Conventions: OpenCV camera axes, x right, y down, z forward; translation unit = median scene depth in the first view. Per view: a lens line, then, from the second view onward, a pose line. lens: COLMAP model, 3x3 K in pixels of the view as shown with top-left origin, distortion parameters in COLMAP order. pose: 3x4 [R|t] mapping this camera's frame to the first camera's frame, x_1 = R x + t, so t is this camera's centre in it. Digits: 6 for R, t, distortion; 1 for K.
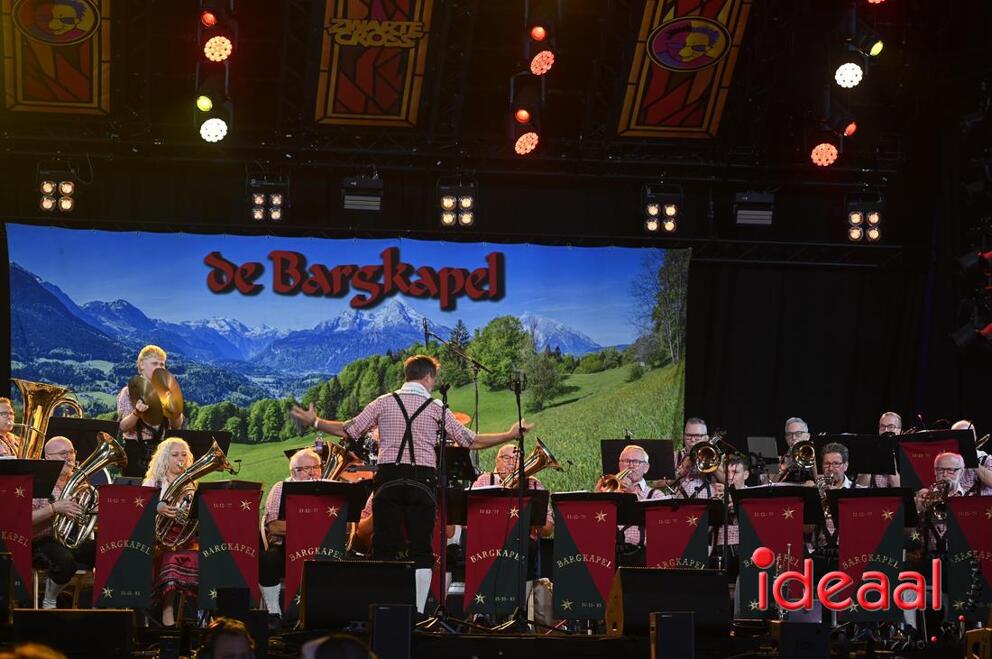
lens RADIAL K [[2883.2, 0, 496.0], [0, 2883.2, 329.5], [0, 0, 1]] dist [-0.075846, -0.375981]
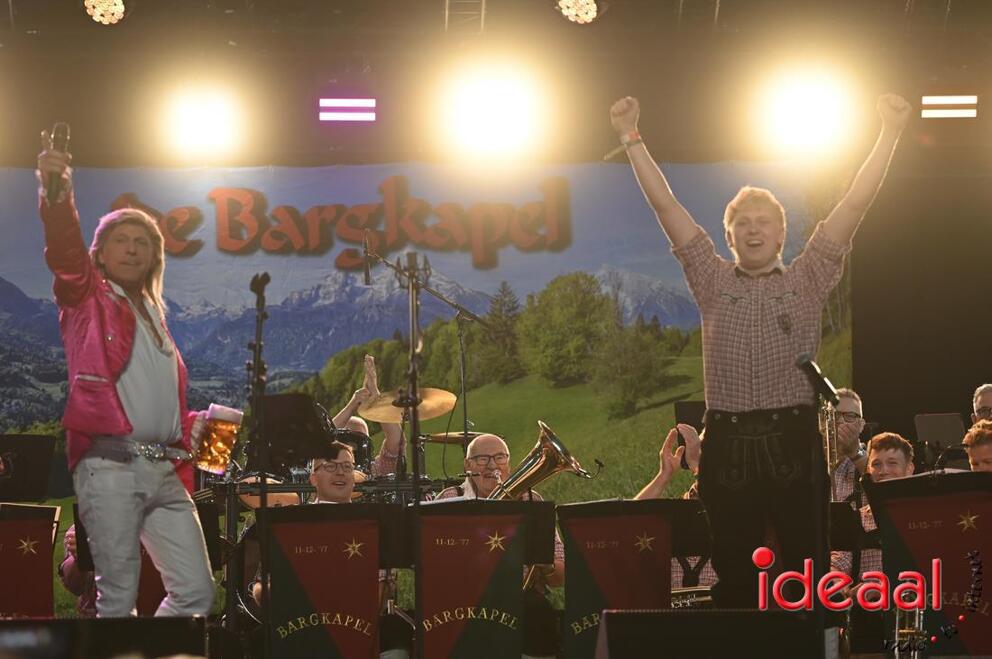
lens RADIAL K [[3584.4, 0, 496.0], [0, 3584.4, 329.5], [0, 0, 1]] dist [-0.006992, -1.788492]
pose [[0.997468, -0.042571, -0.056965, 0.031900], [0.041637, 0.998980, -0.017484, 0.021918], [0.057651, 0.015068, 0.998223, 0.185914]]
